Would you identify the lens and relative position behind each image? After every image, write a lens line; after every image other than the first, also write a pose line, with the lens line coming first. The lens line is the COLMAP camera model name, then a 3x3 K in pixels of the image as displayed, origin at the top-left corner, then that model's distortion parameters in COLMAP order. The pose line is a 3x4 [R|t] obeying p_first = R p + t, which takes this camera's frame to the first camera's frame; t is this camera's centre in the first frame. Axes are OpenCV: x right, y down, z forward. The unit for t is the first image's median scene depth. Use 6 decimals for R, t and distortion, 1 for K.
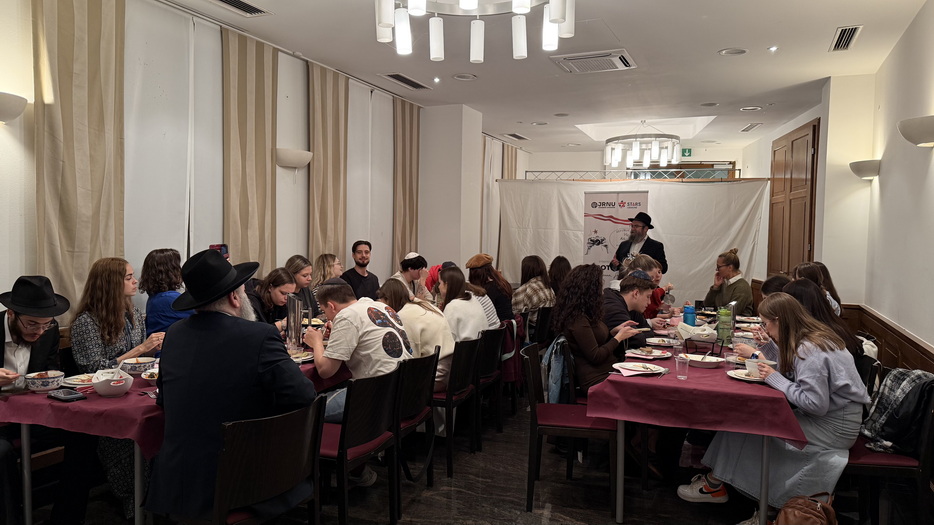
lens RADIAL K [[649.1, 0, 467.0], [0, 649.1, 262.5], [0, 0, 1]] dist [0.177868, -0.315852]
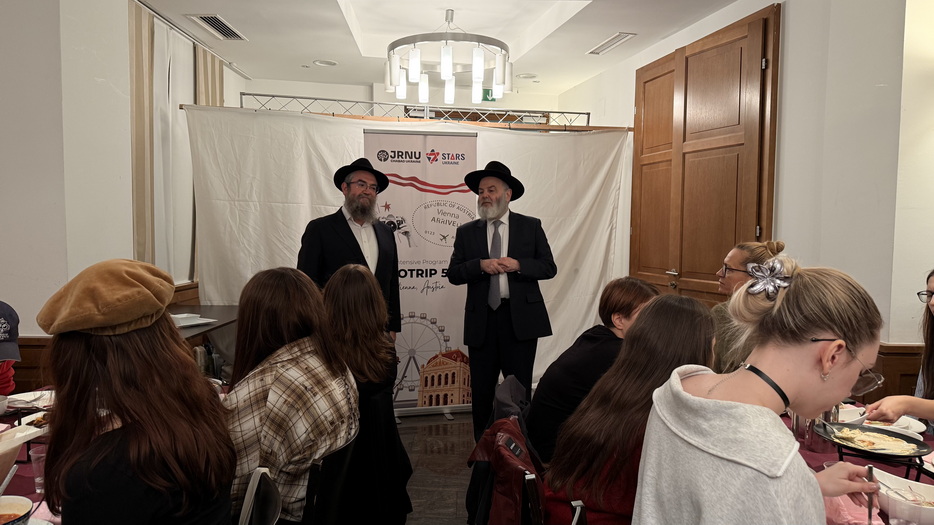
lens RADIAL K [[649.1, 0, 467.0], [0, 649.1, 262.5], [0, 0, 1]] dist [0.177868, -0.315852]
pose [[0.913440, -0.030689, 0.405816, 0.039624], [0.022478, 0.999435, 0.024985, -0.013524], [-0.406353, -0.013701, 0.913613, 0.490284]]
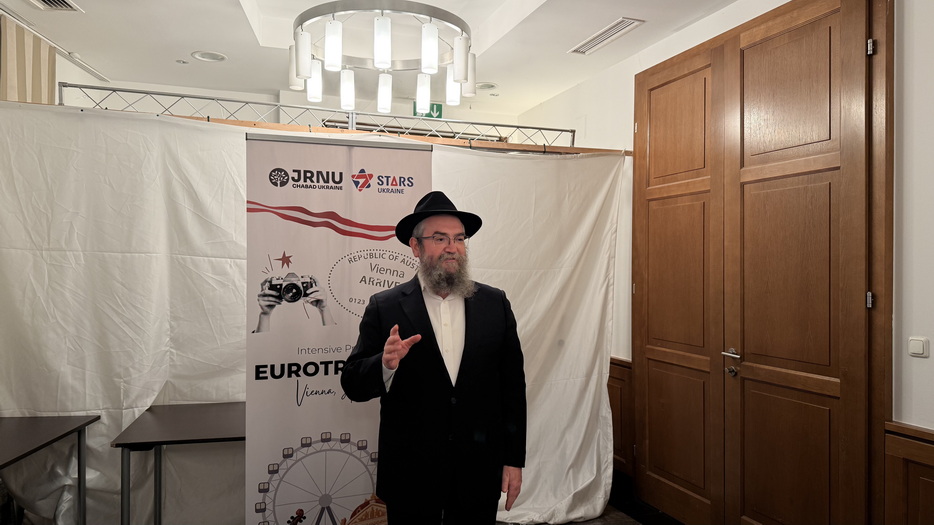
lens RADIAL K [[649.1, 0, 467.0], [0, 649.1, 262.5], [0, 0, 1]] dist [0.177868, -0.315852]
pose [[0.862093, -0.007853, 0.506689, 0.109841], [0.028064, 0.999085, -0.032265, -0.033068], [-0.505972, 0.042035, 0.861525, 0.677437]]
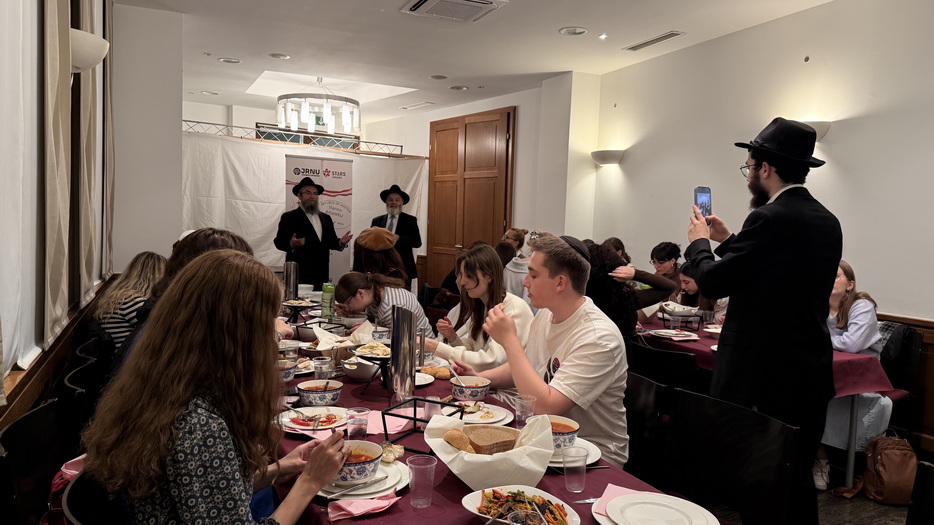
lens RADIAL K [[649.1, 0, 467.0], [0, 649.1, 262.5], [0, 0, 1]] dist [0.177868, -0.315852]
pose [[0.670227, -0.042777, 0.740922, -0.293010], [0.011213, 0.998807, 0.047523, -0.008370], [-0.742071, -0.023543, 0.669907, 0.266236]]
